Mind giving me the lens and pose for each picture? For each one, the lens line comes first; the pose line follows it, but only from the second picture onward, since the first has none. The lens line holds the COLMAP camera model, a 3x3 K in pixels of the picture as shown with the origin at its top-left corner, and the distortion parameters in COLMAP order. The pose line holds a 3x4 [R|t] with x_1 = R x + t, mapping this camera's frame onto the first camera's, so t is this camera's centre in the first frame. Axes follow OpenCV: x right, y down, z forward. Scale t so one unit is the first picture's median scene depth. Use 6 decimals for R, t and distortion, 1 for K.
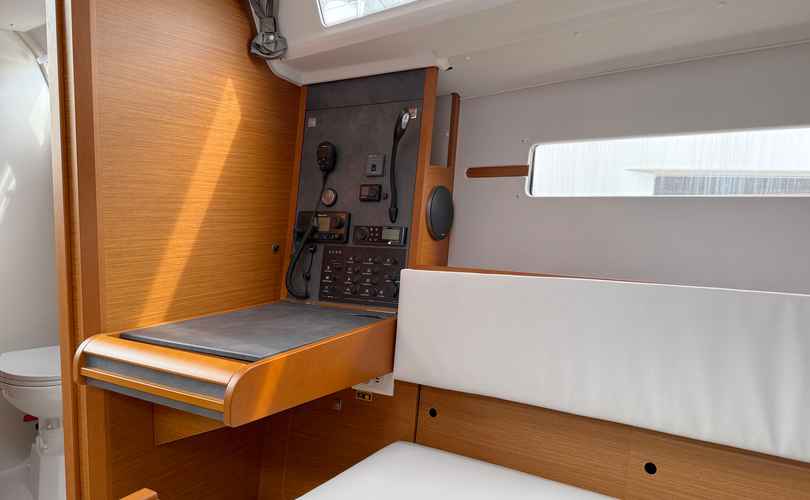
lens RADIAL K [[567.4, 0, 372.9], [0, 567.4, 261.9], [0, 0, 1]] dist [0.064560, -0.074968]
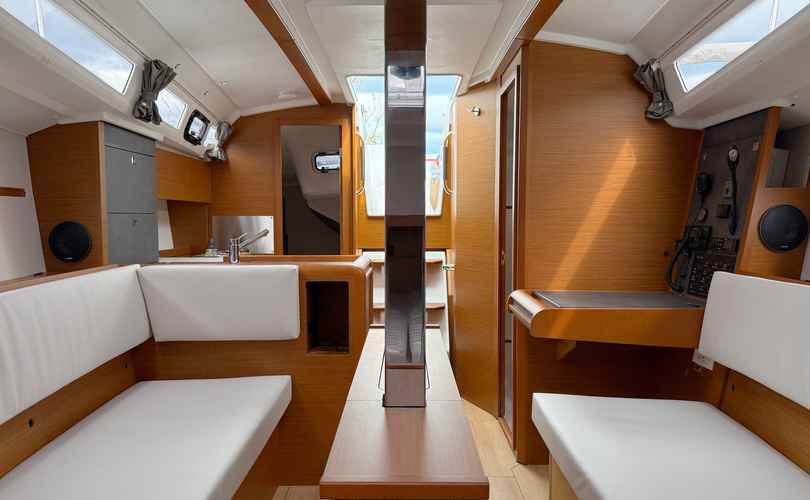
lens RADIAL K [[567.4, 0, 405.2], [0, 567.4, 258.1], [0, 0, 1]] dist [0.064560, -0.074968]
pose [[0.519520, 0.054318, -0.852730, 0.740734], [-0.076551, 0.996923, 0.016865, 0.014277], [0.851022, 0.056515, 0.522080, -0.266299]]
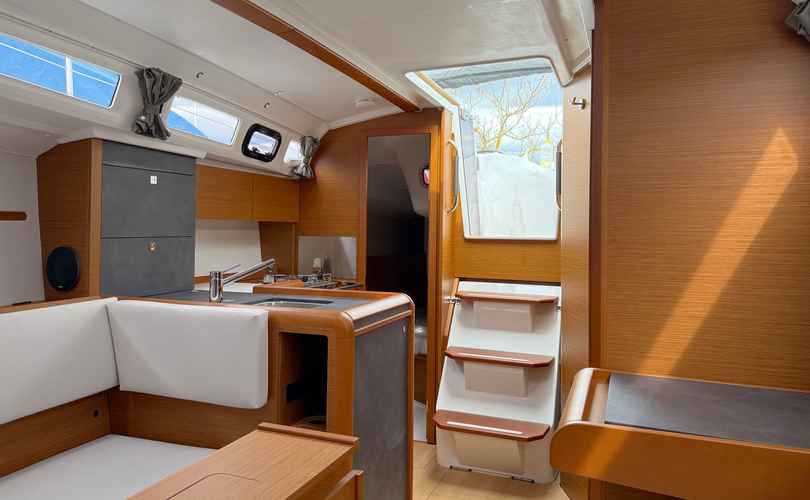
lens RADIAL K [[567.4, 0, 406.7], [0, 567.4, 230.0], [0, 0, 1]] dist [0.064560, -0.074968]
pose [[0.170909, -0.002377, -0.985284, 0.532063], [-0.104893, 0.994270, -0.020593, -0.078616], [0.979687, 0.106869, 0.169681, 0.283995]]
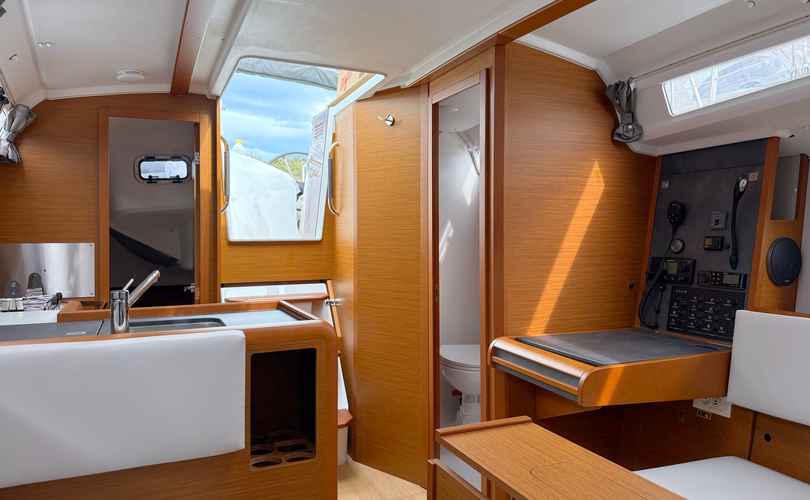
lens RADIAL K [[567.4, 0, 409.0], [0, 567.4, 240.5], [0, 0, 1]] dist [0.064560, -0.074968]
pose [[0.823083, 0.001834, -0.567918, 0.158128], [-0.048618, 0.996551, -0.067245, -0.015838], [0.565837, 0.082959, 0.820333, -0.360384]]
